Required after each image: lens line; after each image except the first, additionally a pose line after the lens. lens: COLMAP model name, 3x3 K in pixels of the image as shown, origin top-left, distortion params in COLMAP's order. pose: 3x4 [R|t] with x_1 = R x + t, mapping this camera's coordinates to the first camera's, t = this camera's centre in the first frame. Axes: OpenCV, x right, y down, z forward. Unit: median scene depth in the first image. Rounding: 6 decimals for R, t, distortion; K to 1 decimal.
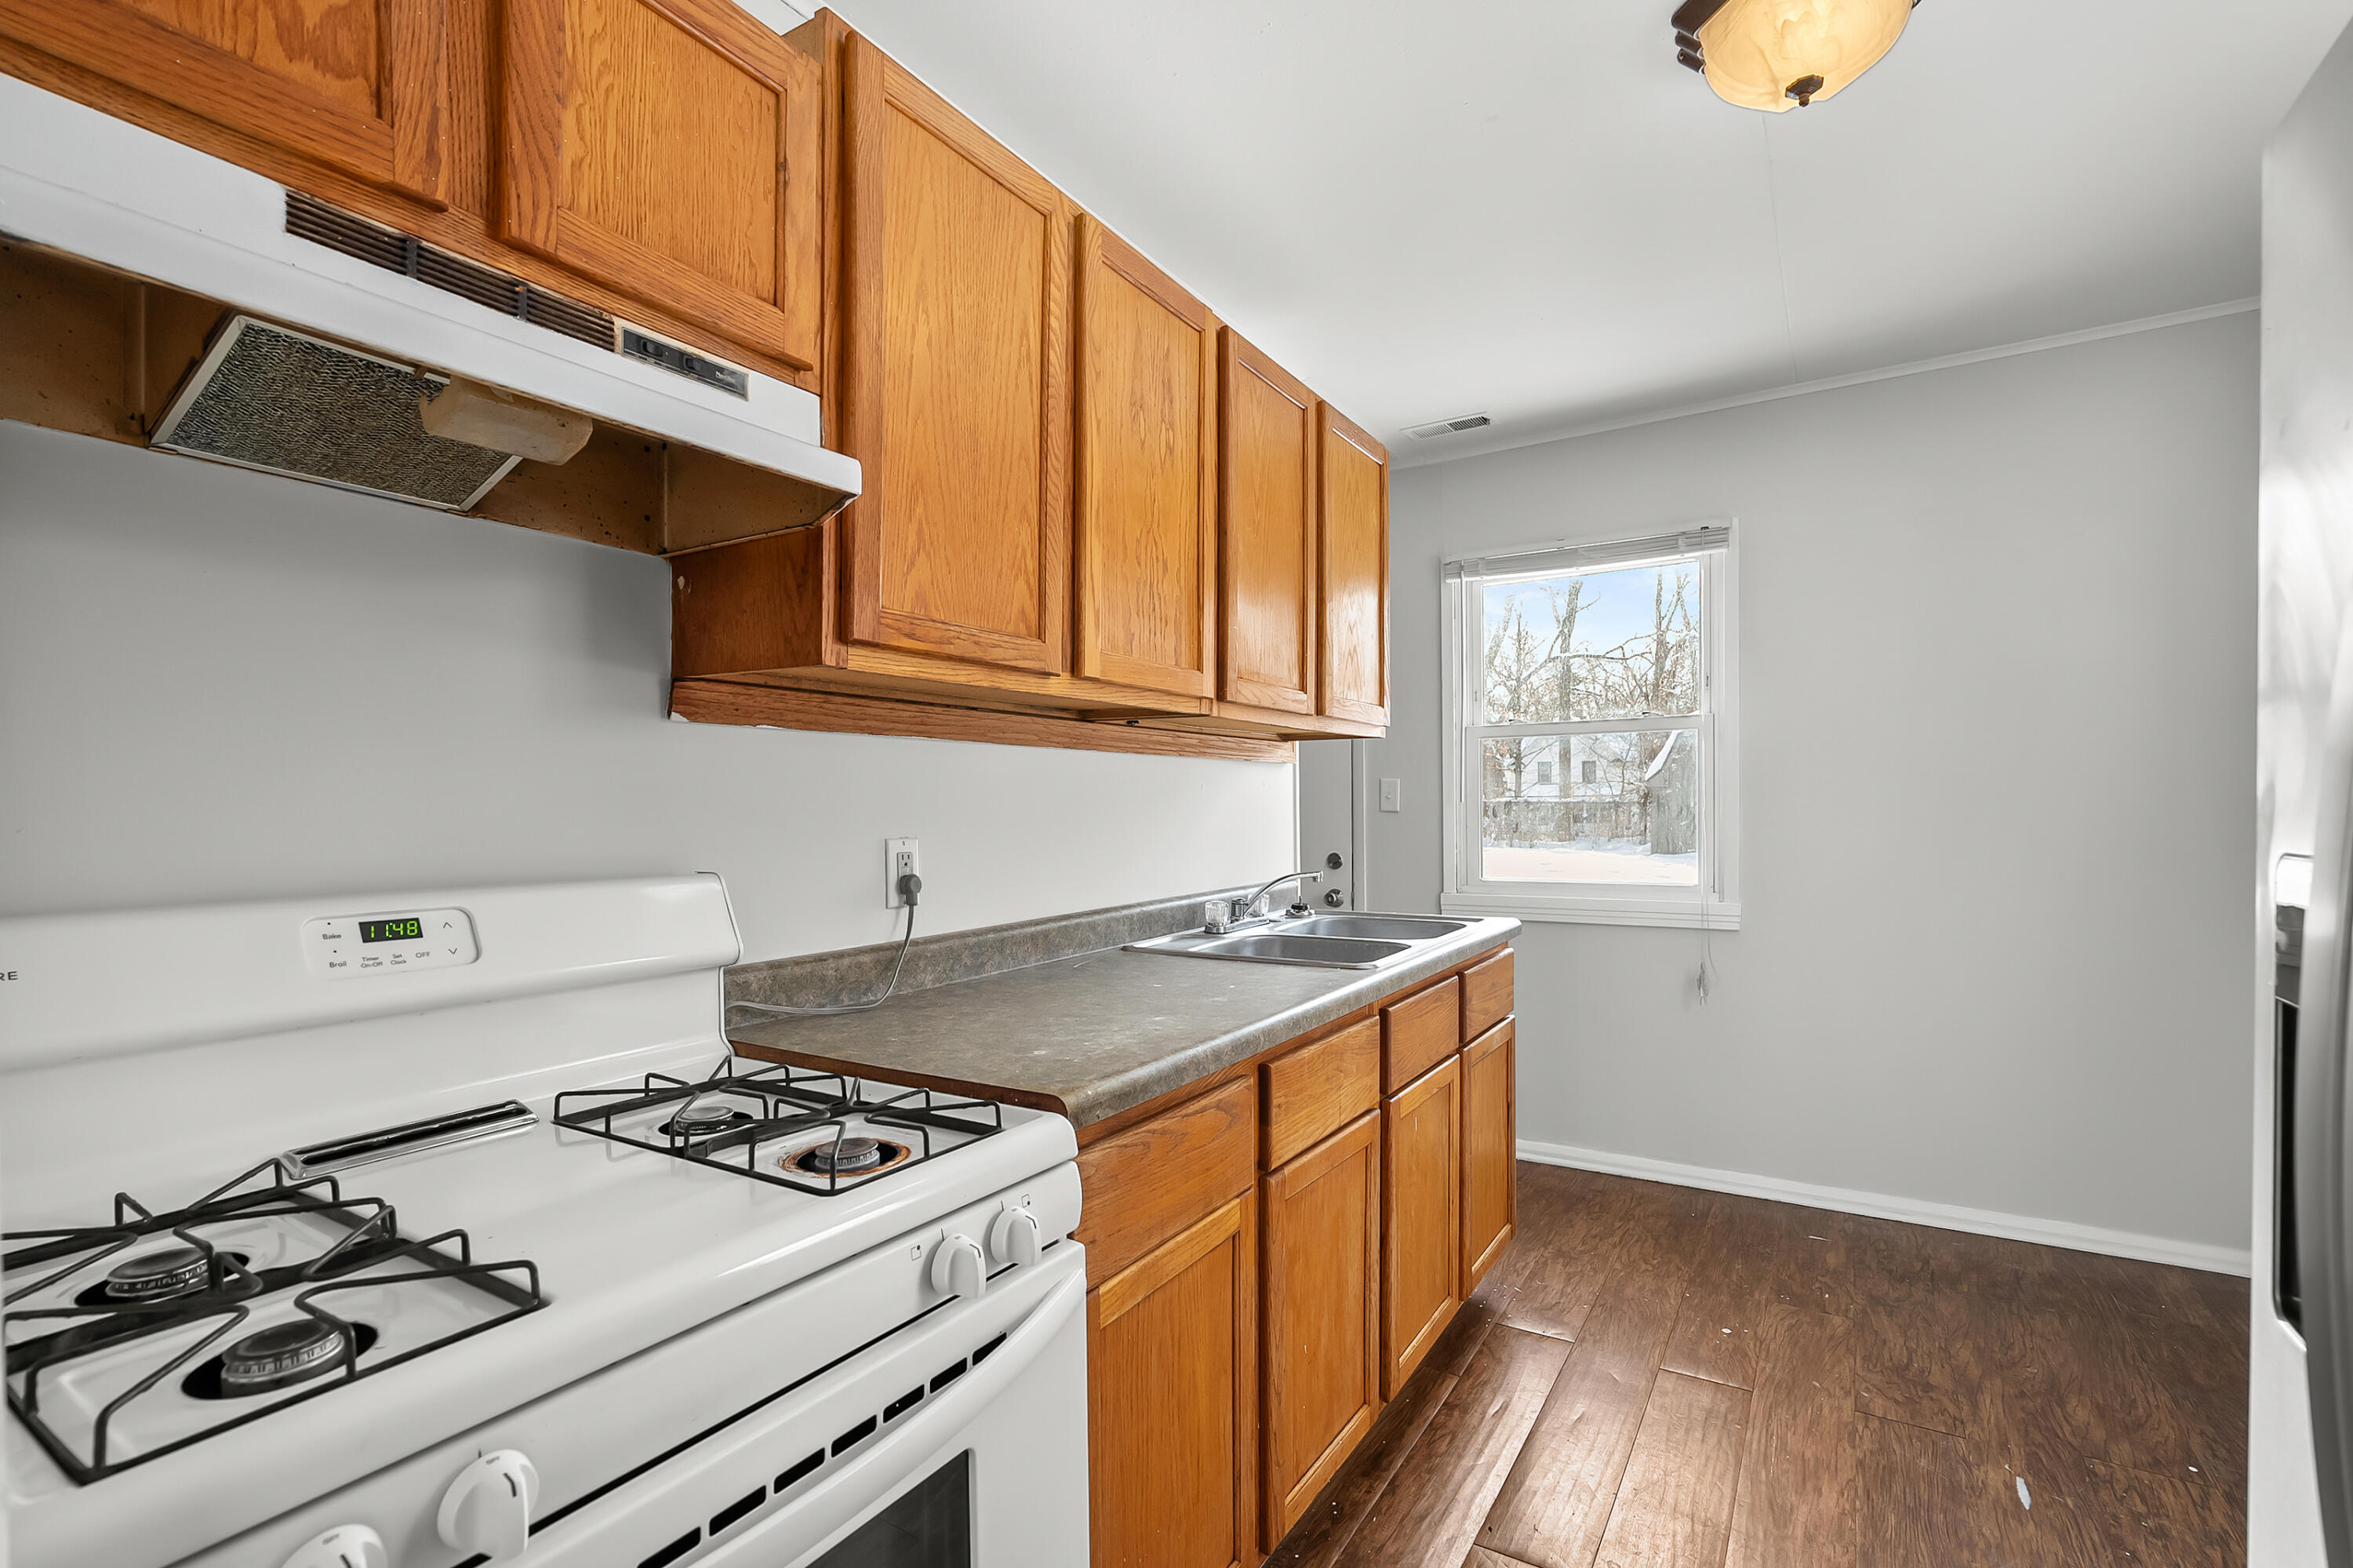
lens RADIAL K [[1060.1, 0, 1195.3], [0, 1060.1, 803.2], [0, 0, 1]] dist [-0.010780, 0.003014]
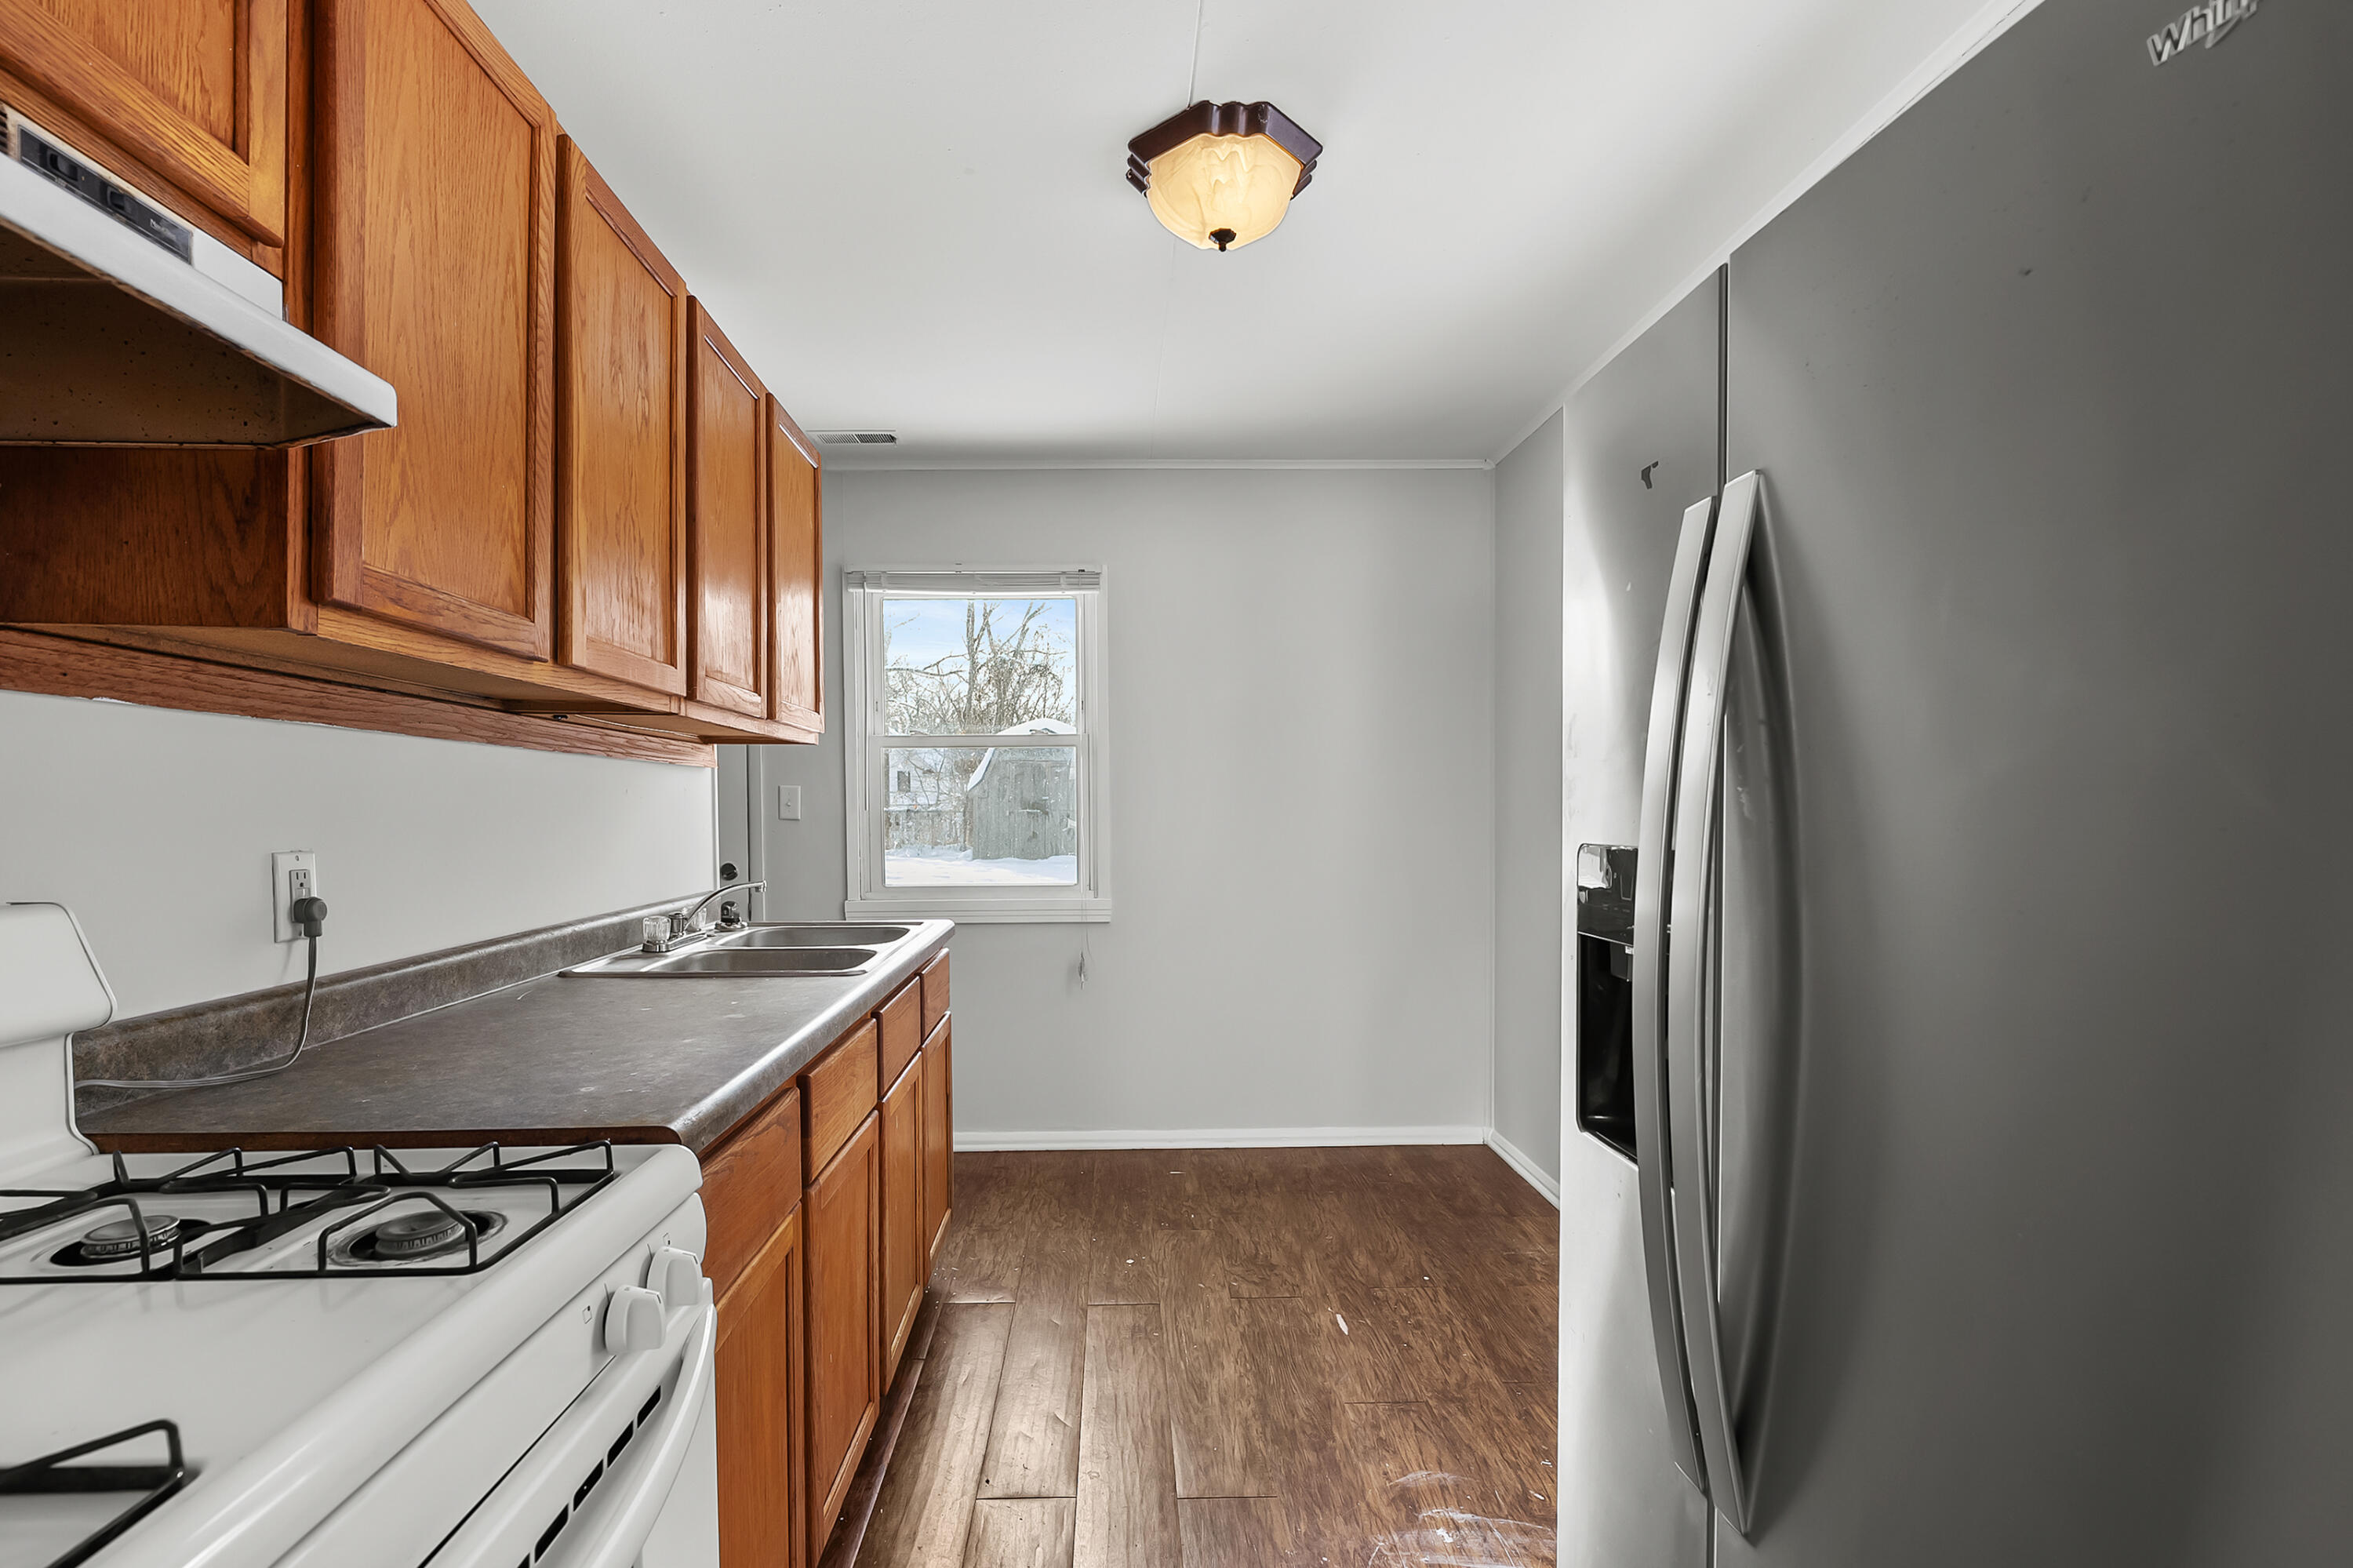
lens RADIAL K [[1060.1, 0, 1159.7], [0, 1060.1, 810.7], [0, 0, 1]] dist [-0.010780, 0.003014]
pose [[0.833699, 0.004688, 0.552200, -0.169658], [-0.004219, 0.999989, -0.002120, 0.001574], [-0.552203, -0.000562, 0.833709, 0.000068]]
